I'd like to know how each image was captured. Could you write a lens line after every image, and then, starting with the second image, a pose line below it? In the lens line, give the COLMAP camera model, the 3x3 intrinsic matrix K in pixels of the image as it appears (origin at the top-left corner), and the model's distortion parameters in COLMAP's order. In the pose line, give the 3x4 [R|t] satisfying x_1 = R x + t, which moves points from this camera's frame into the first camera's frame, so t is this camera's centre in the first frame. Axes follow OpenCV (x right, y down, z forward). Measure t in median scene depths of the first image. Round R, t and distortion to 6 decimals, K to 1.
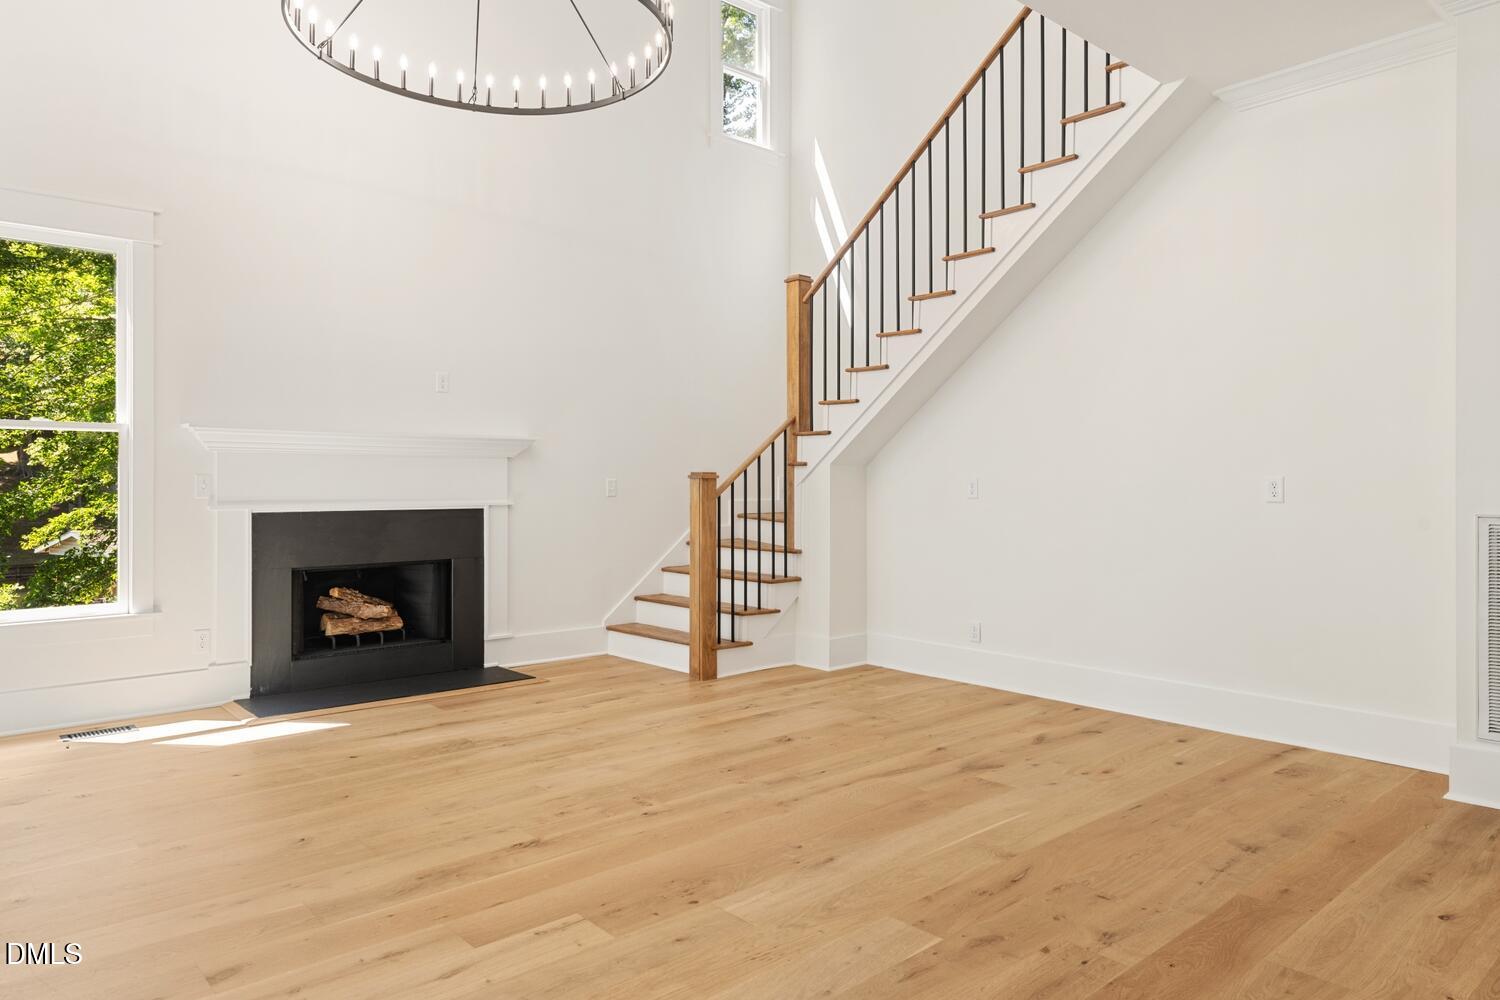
lens RADIAL K [[955.6, 0, 749.9], [0, 955.6, 490.4], [0, 0, 1]] dist [0.019052, -0.000825]
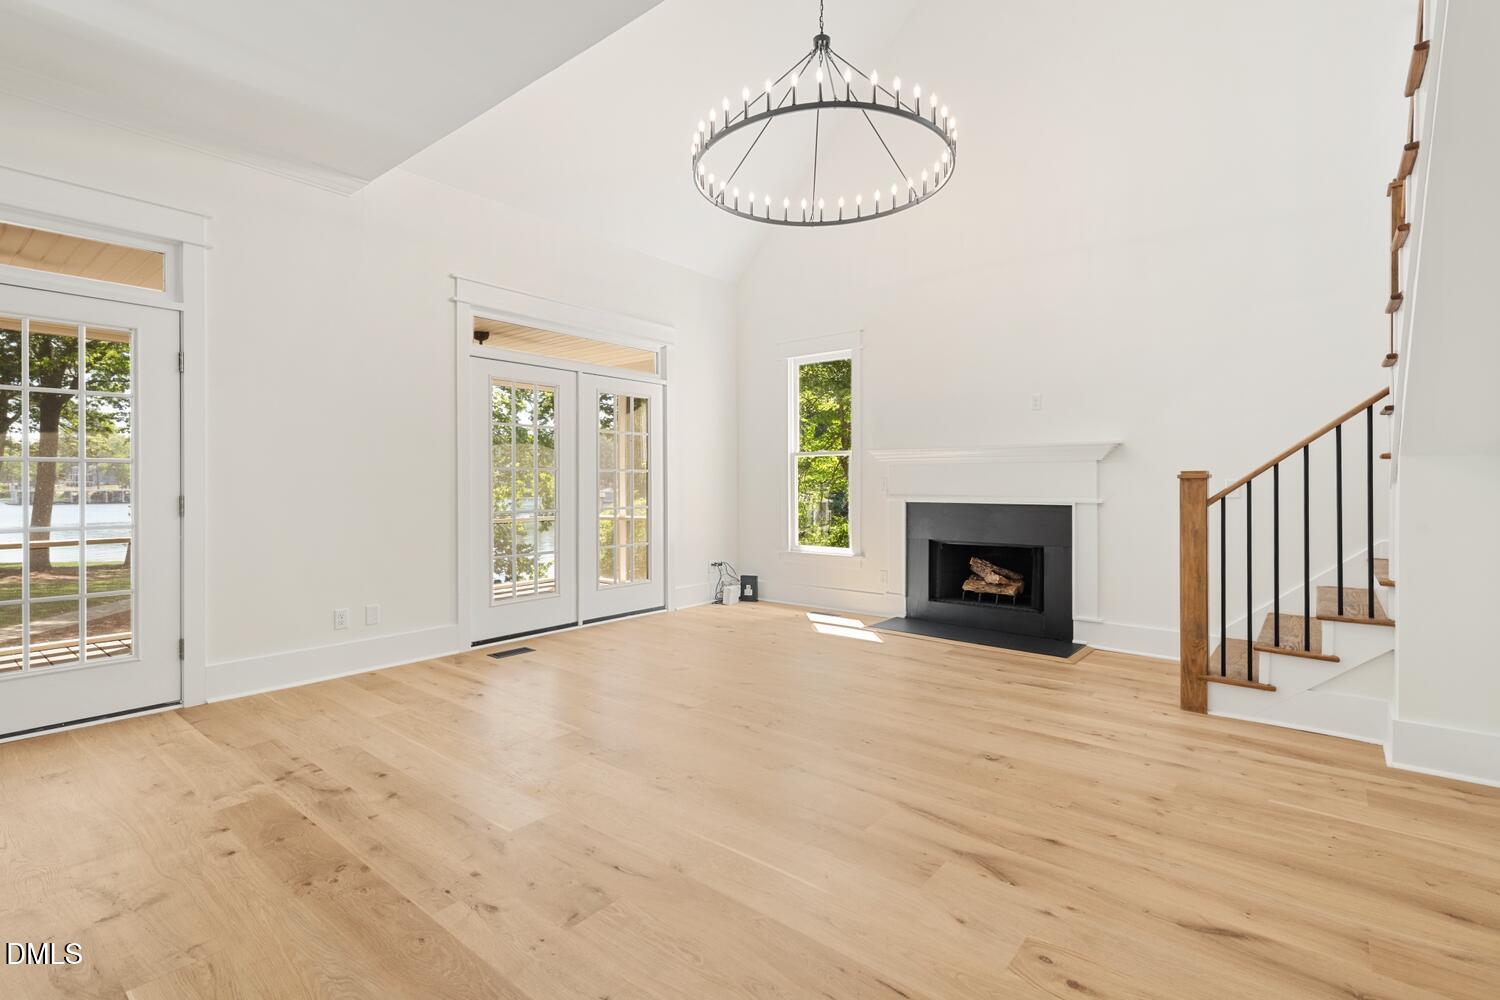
lens RADIAL K [[689.6, 0, 750.1], [0, 689.6, 492.2], [0, 0, 1]] dist [0.012248, 0.000058]
pose [[0.166023, 0.013497, -0.986029, 0.518946], [-0.009540, 0.999882, 0.012080, -0.003772], [0.986076, 0.007401, 0.166132, 0.512147]]
